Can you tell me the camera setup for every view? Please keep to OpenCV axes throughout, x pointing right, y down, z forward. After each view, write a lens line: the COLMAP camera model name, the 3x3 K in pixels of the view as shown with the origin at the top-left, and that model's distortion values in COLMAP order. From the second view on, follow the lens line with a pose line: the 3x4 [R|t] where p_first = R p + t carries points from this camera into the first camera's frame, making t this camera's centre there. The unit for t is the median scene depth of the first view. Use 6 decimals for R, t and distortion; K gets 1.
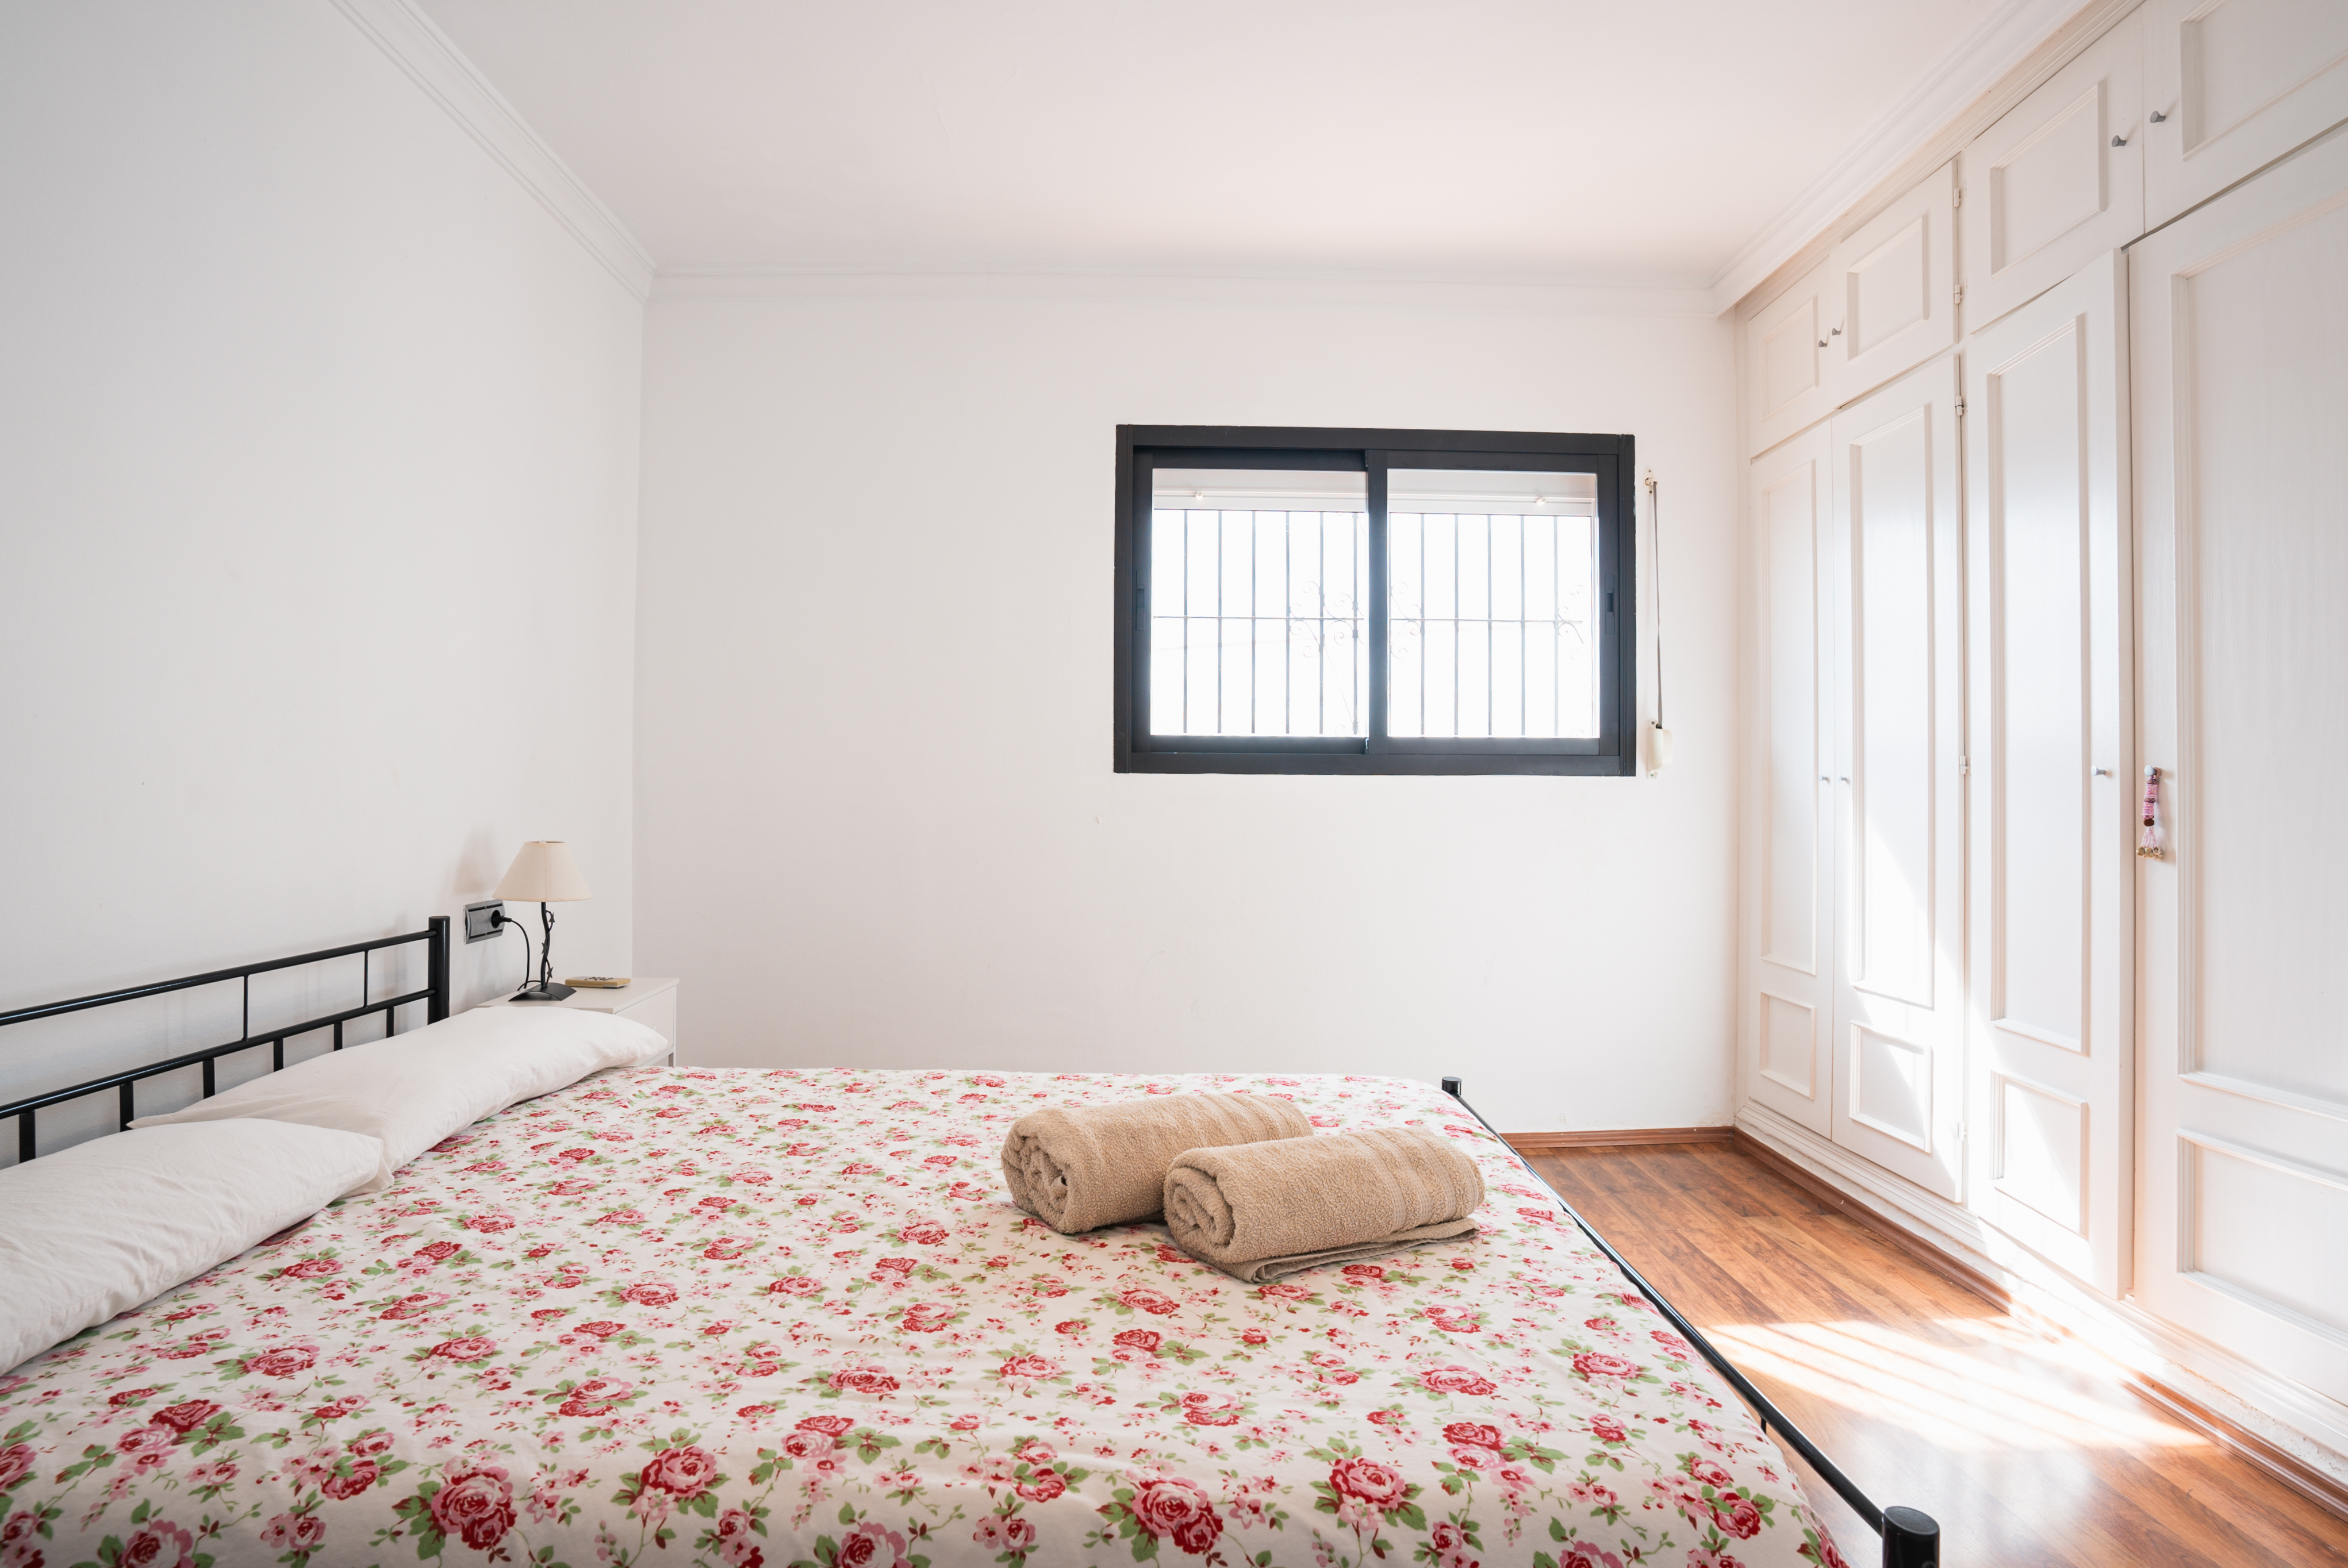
lens RADIAL K [[1217.3, 0, 1174.0], [0, 1217.3, 784.0], [0, 0, 1]] dist [-0.087363, 0.043664]
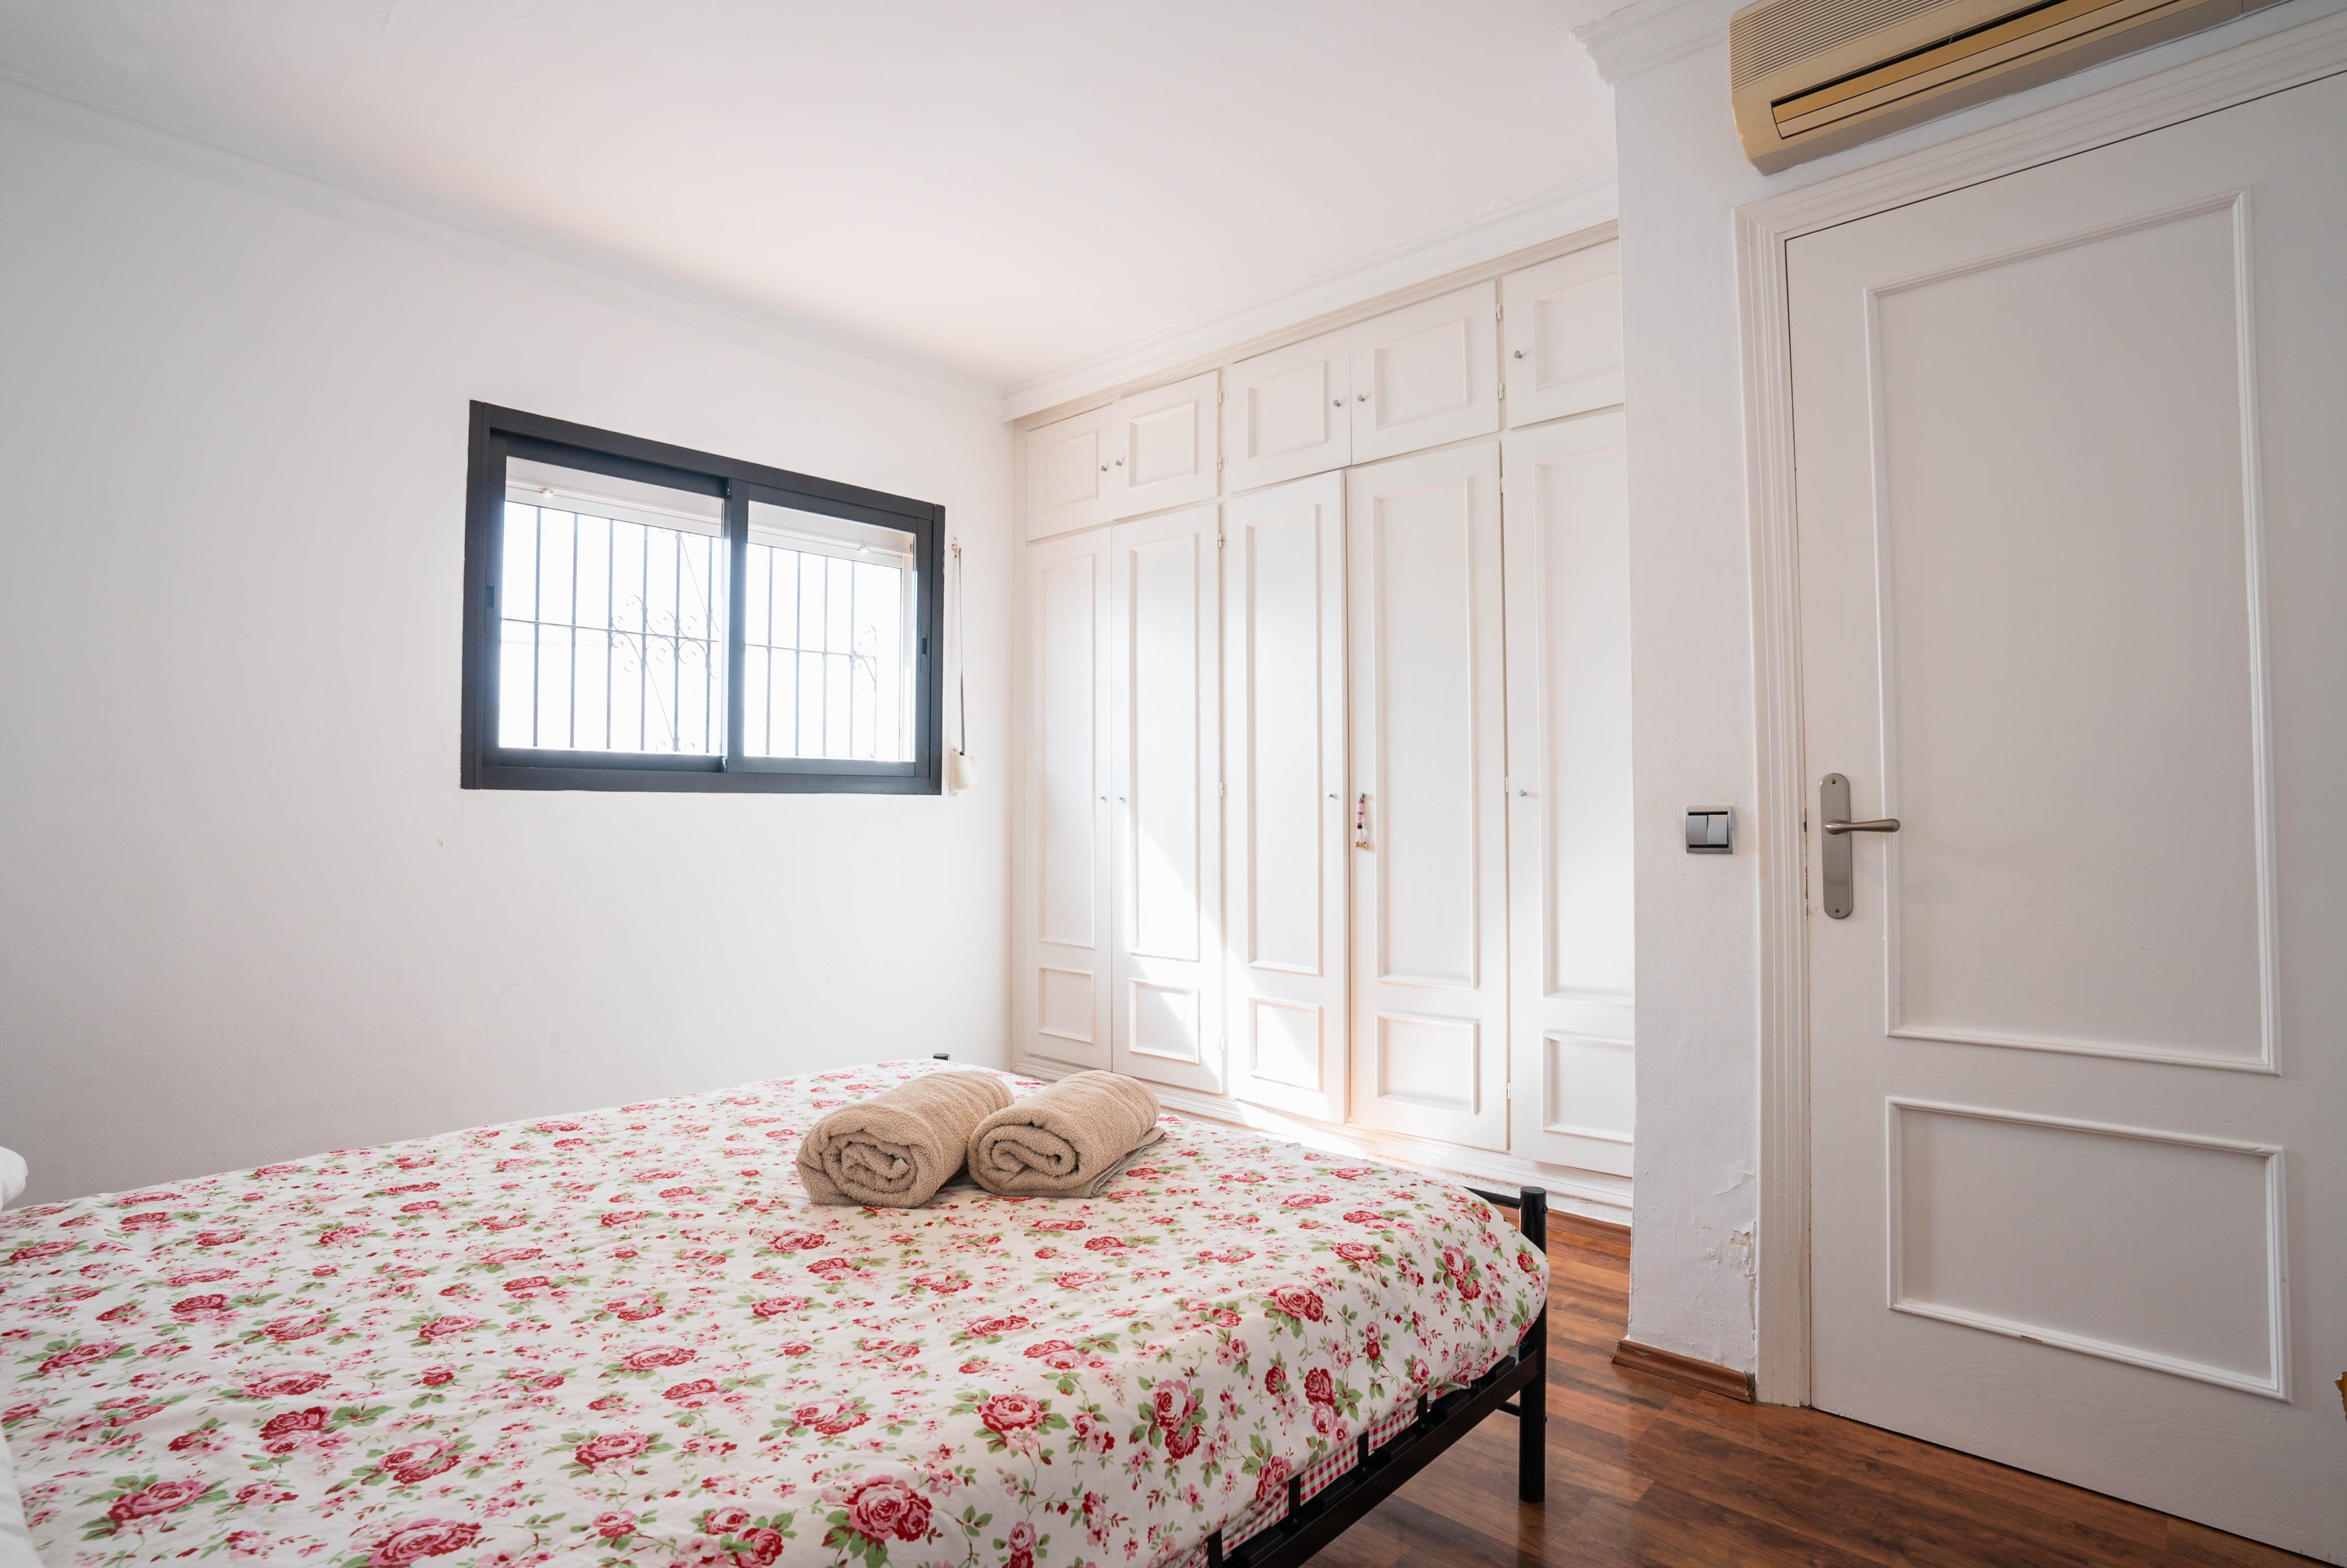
lens RADIAL K [[1217.0, 0, 1173.5], [0, 1217.0, 784.0], [0, 0, 1]] dist [-0.087363, 0.043664]
pose [[0.672293, 0.010382, 0.740212, -0.591855], [-0.001783, 0.999921, -0.012406, -0.005213], [-0.740283, 0.007021, 0.672259, 0.052675]]
